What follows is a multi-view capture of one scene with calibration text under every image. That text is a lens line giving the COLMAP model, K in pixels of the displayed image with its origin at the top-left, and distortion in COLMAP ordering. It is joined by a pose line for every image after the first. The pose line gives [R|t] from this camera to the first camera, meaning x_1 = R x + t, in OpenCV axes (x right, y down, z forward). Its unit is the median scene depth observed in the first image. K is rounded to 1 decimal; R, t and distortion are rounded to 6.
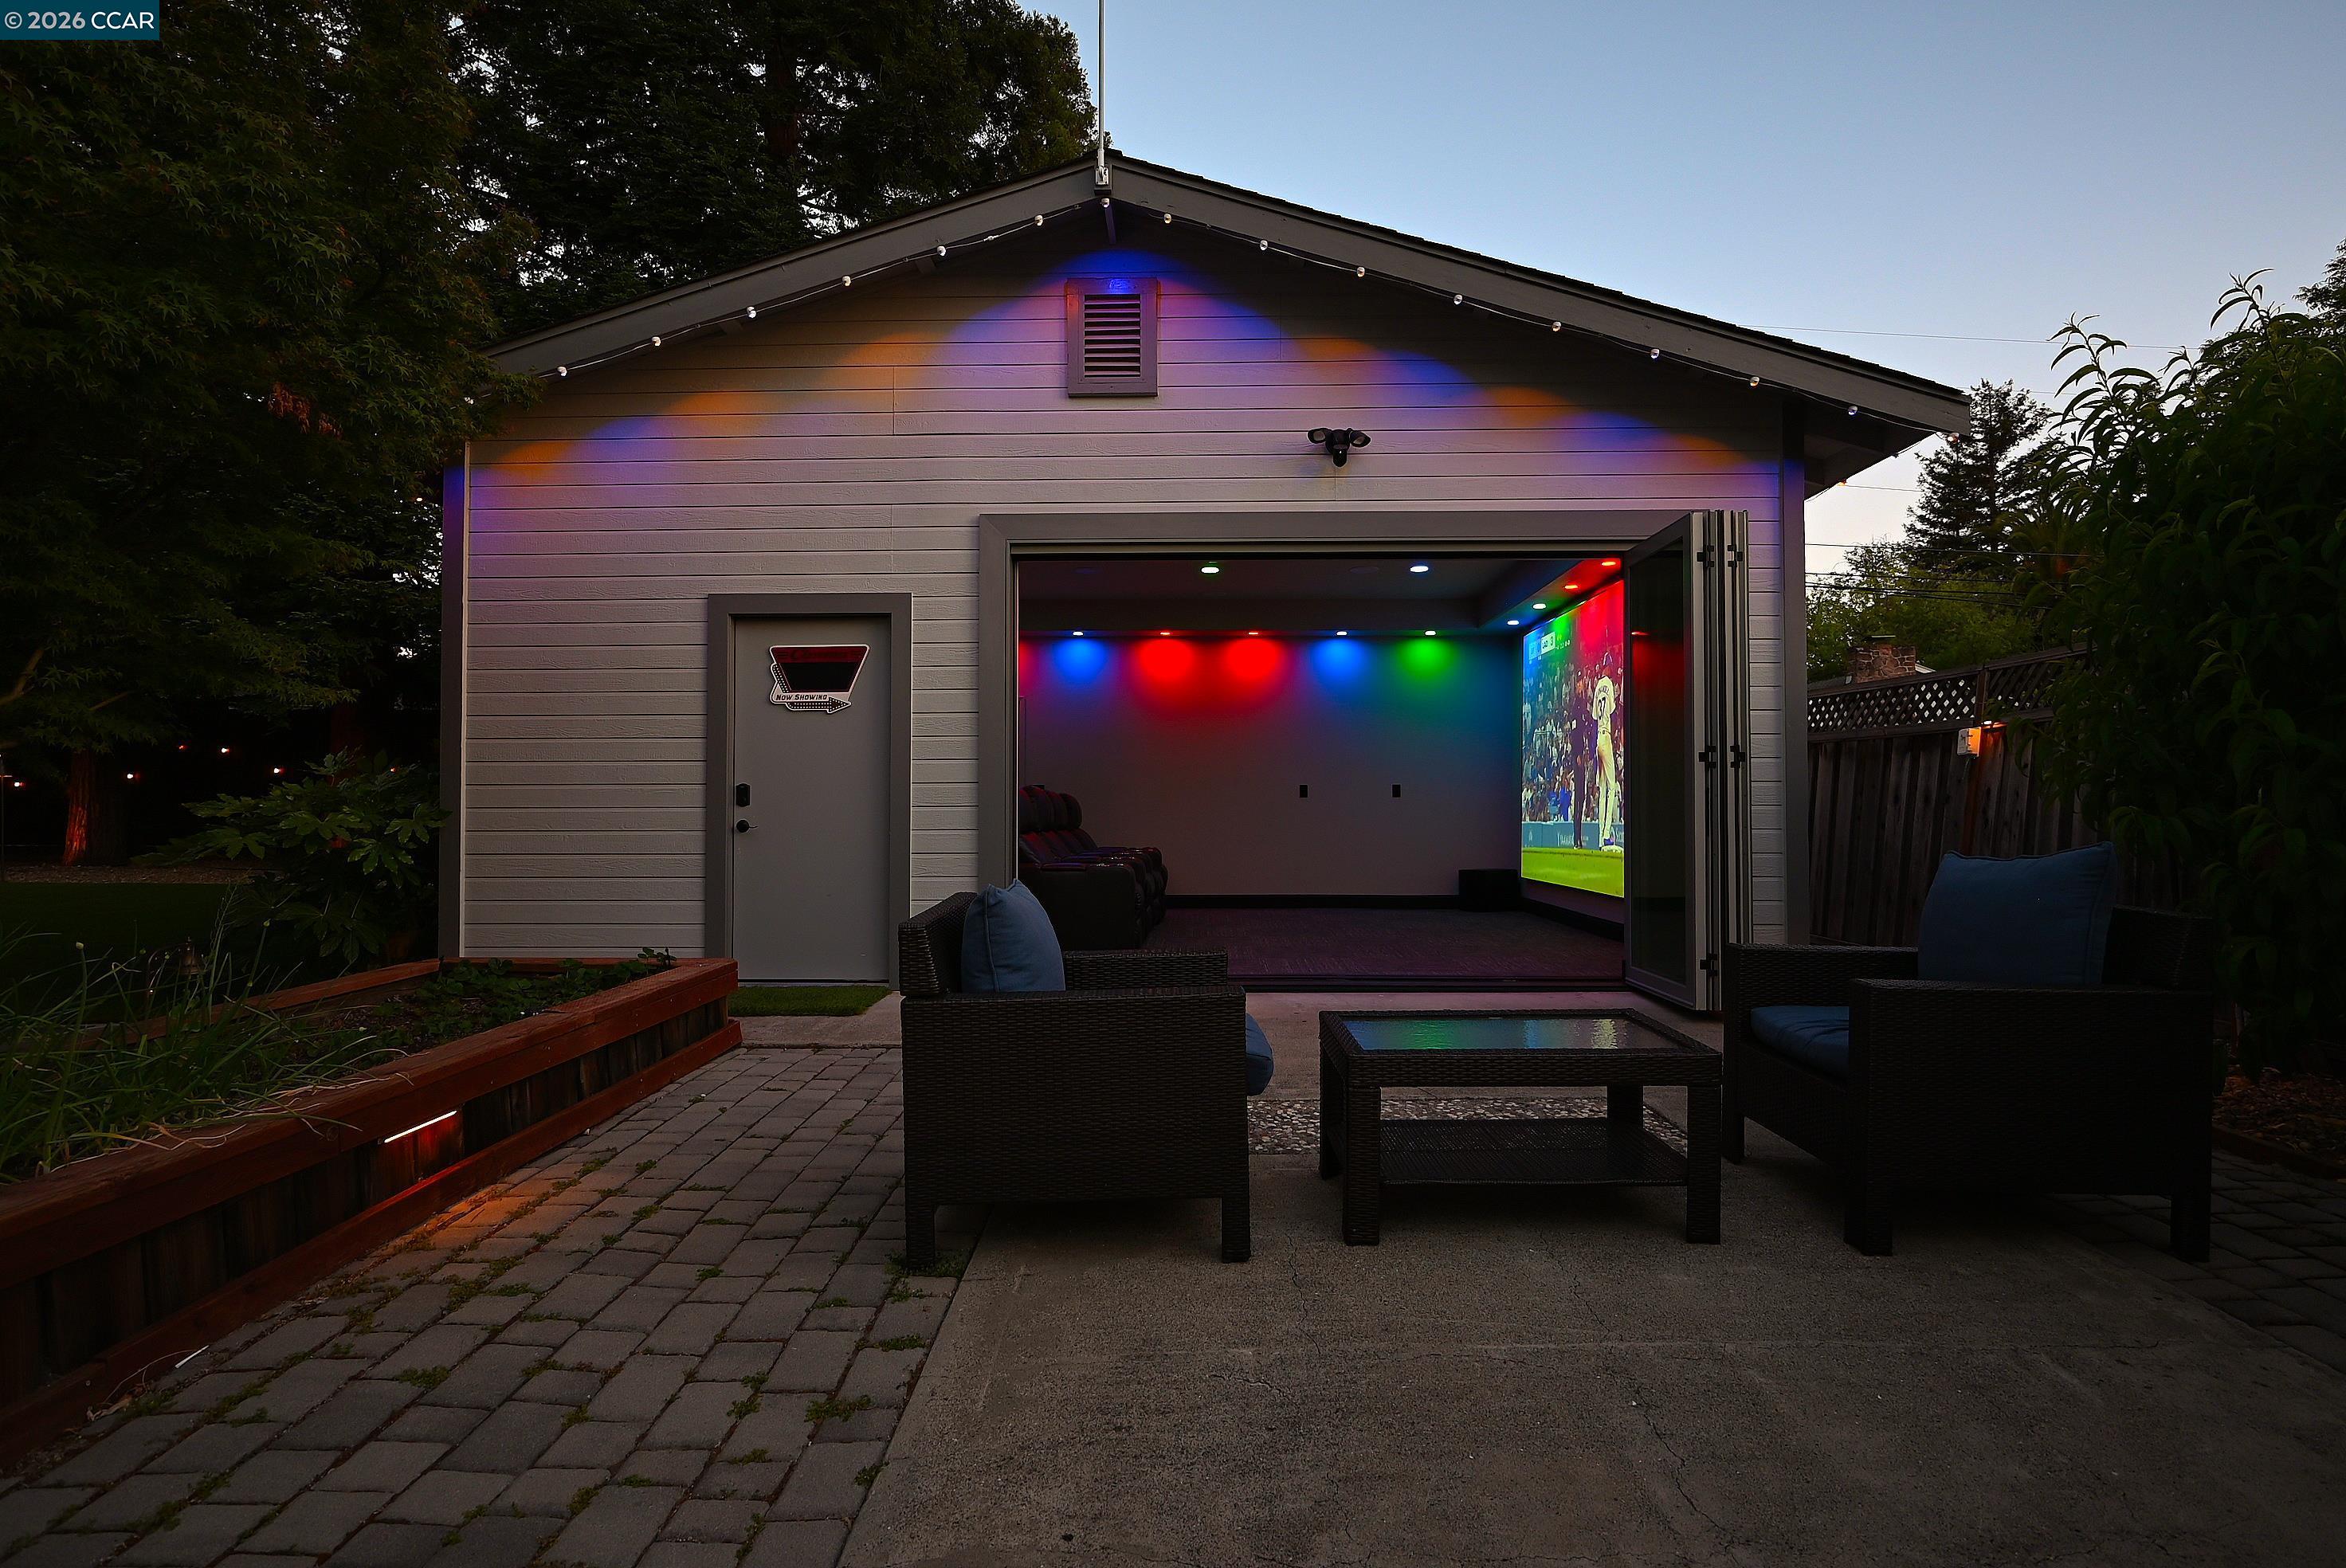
lens RADIAL K [[1175.4, 0, 1170.9], [0, 1175.4, 780.5], [0, 0, 1]] dist [-0.001725, 0.001349]
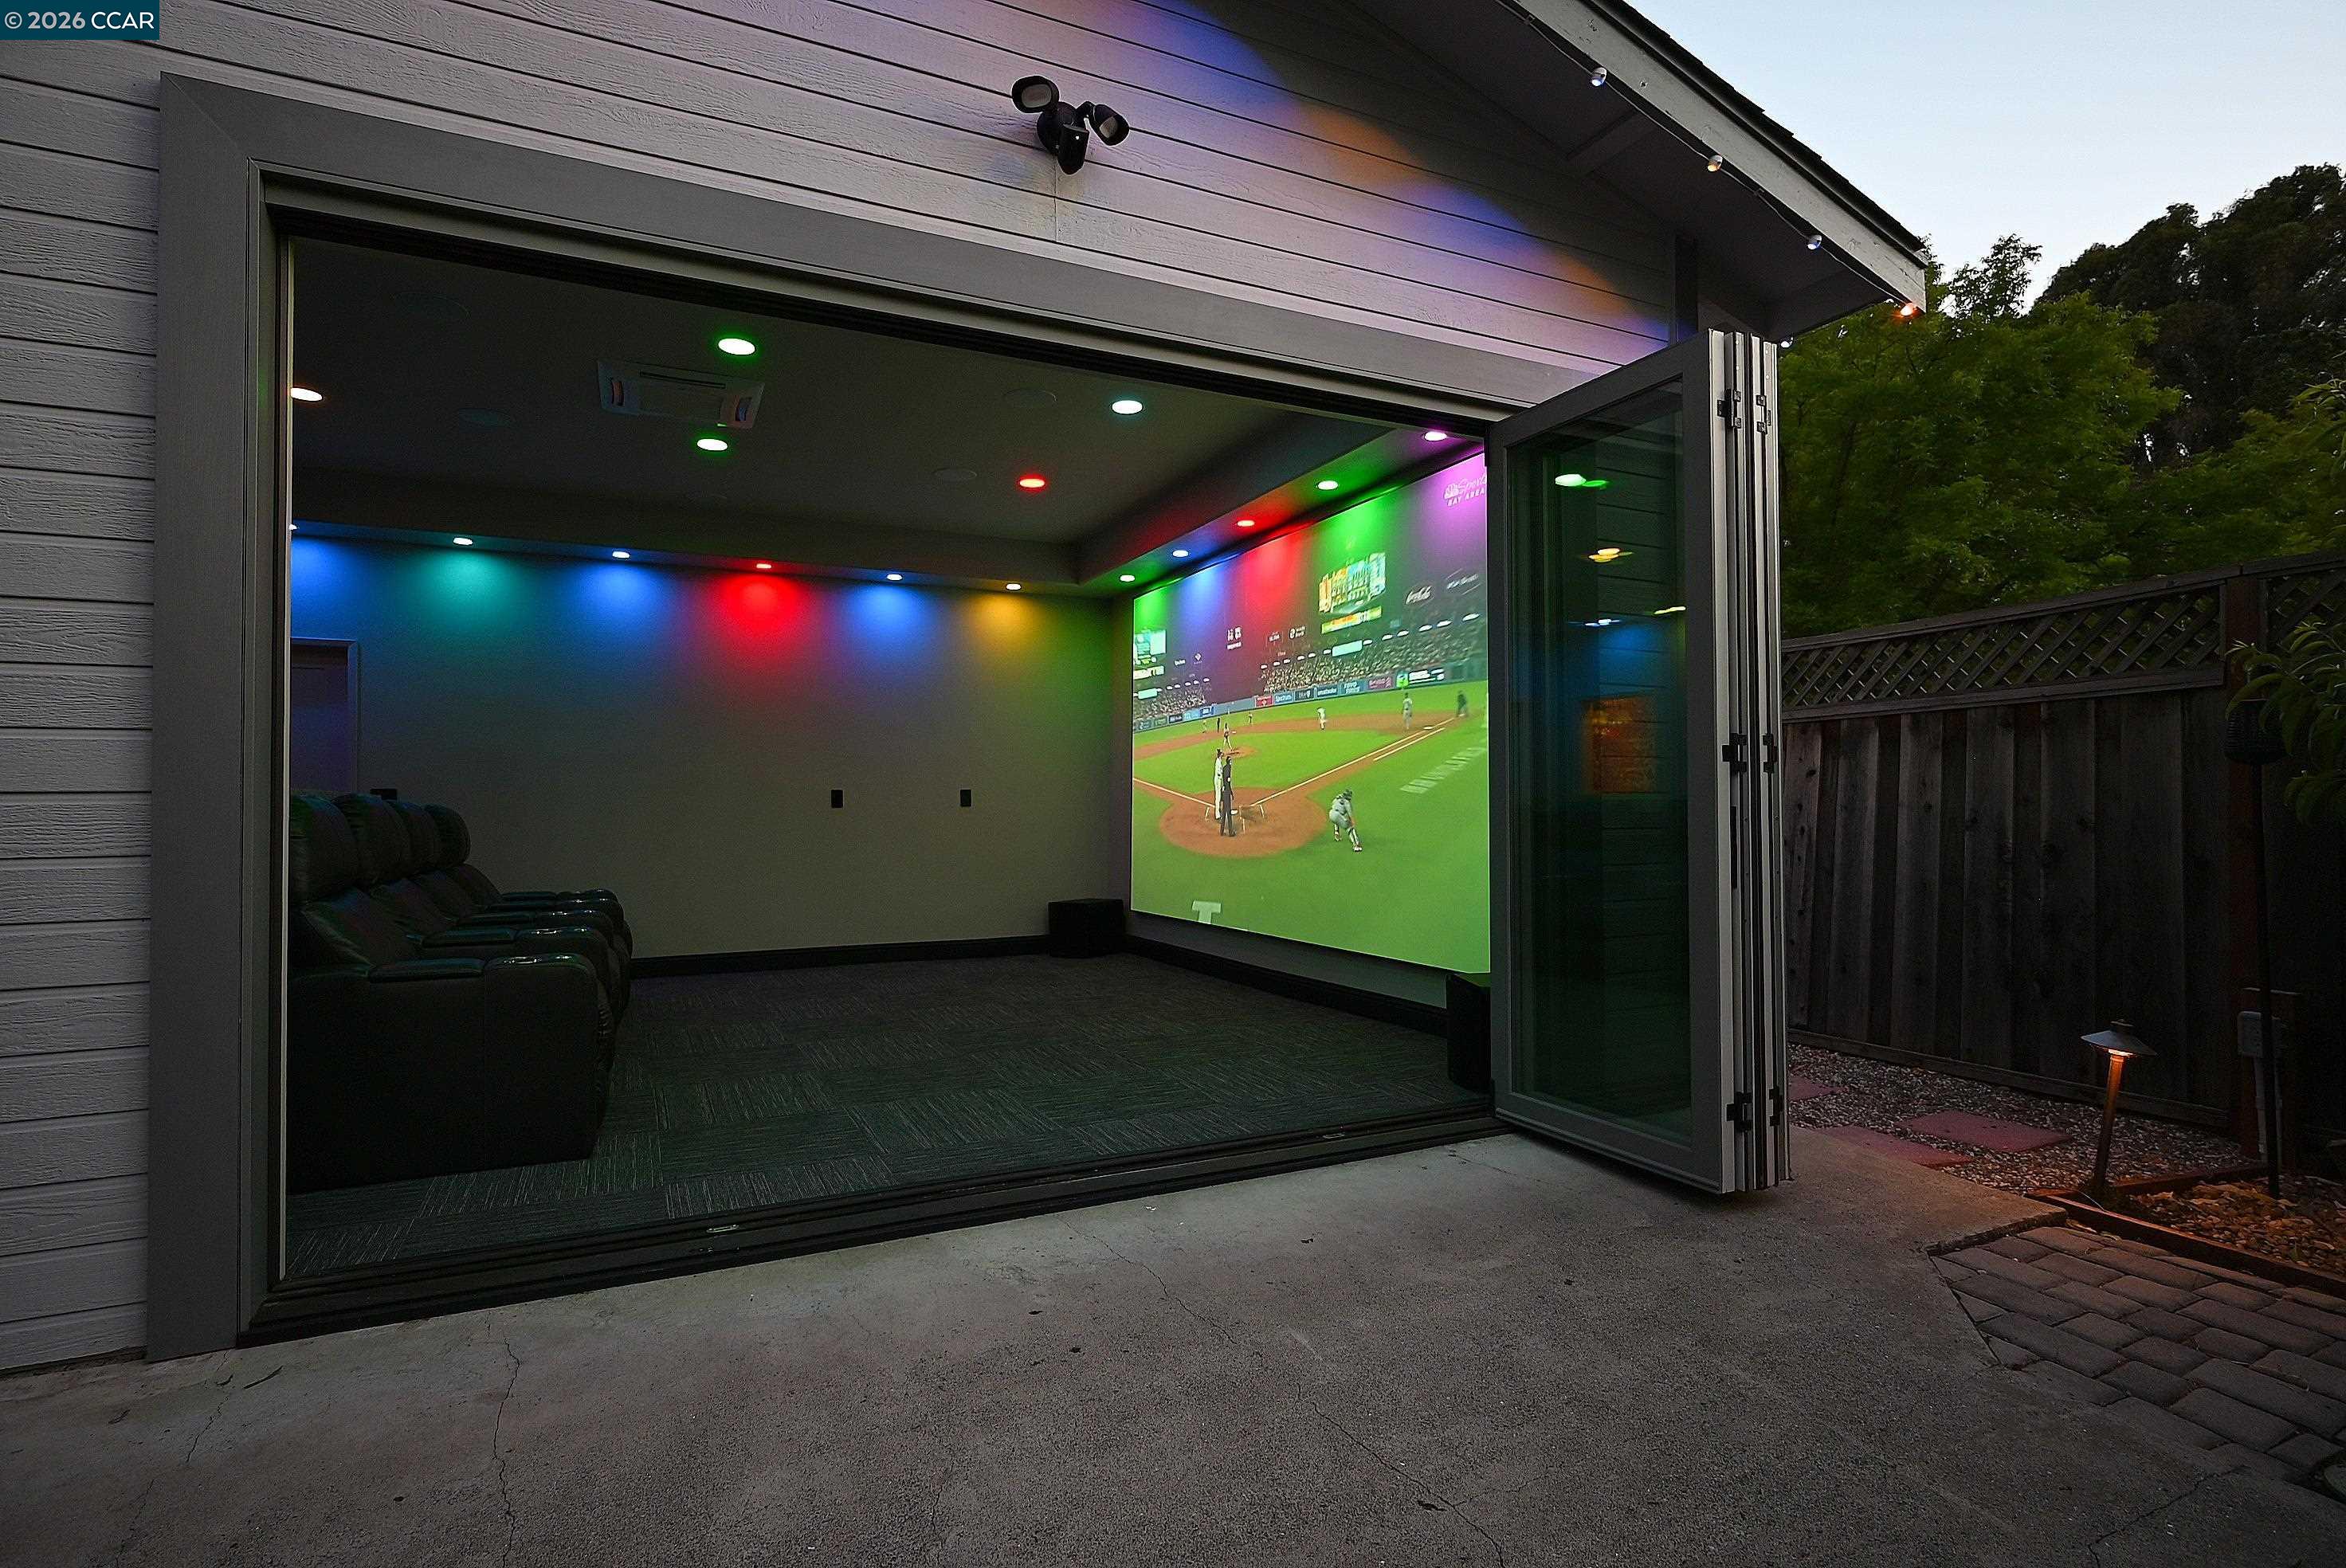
lens RADIAL K [[1175.4, 0, 1180.6], [0, 1175.4, 783.4], [0, 0, 1]] dist [-0.001725, 0.001349]
pose [[0.890854, 0.003855, 0.454274, -0.043435], [-0.004857, 0.999988, 0.001038, -0.003776], [-0.454265, -0.003131, 0.890861, 0.527354]]
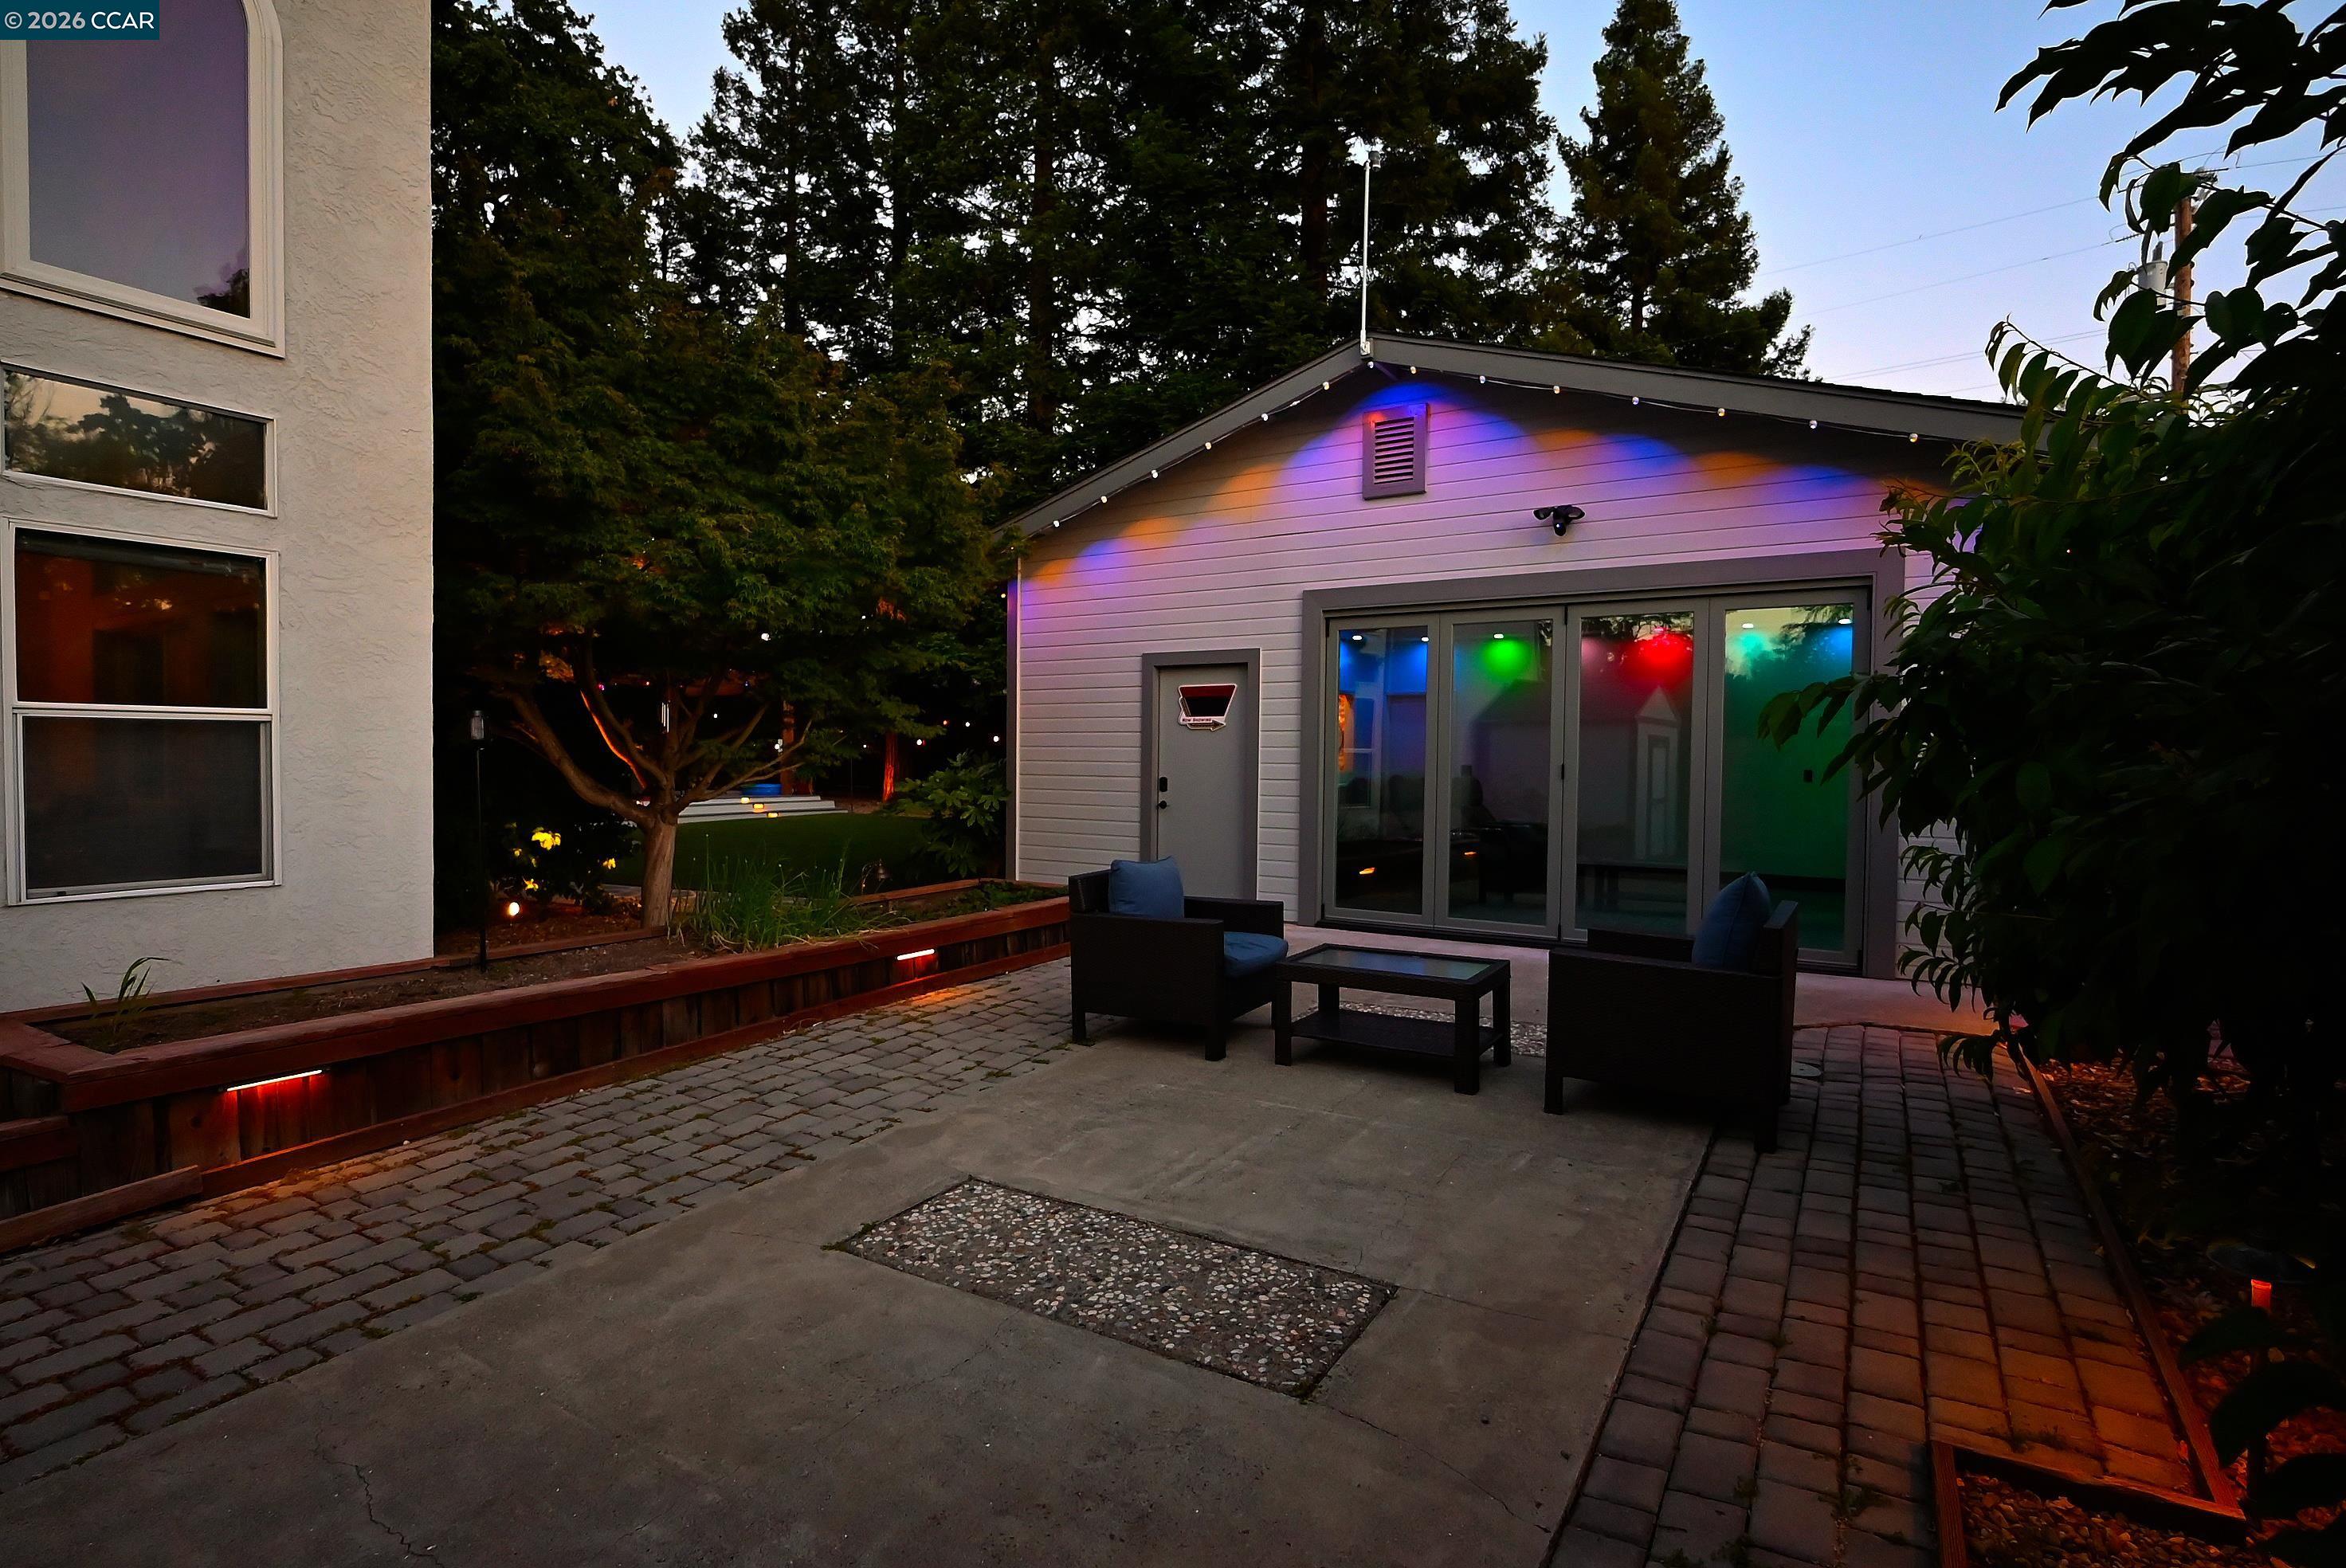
lens RADIAL K [[1175.4, 0, 1177.4], [0, 1175.4, 780.5], [0, 0, 1]] dist [-0.001725, 0.001349]
pose [[0.856390, 0.021451, -0.515883, 0.449199], [0.003308, 0.998888, 0.047026, -0.065666], [0.516318, -0.041980, 0.855367, -0.304266]]
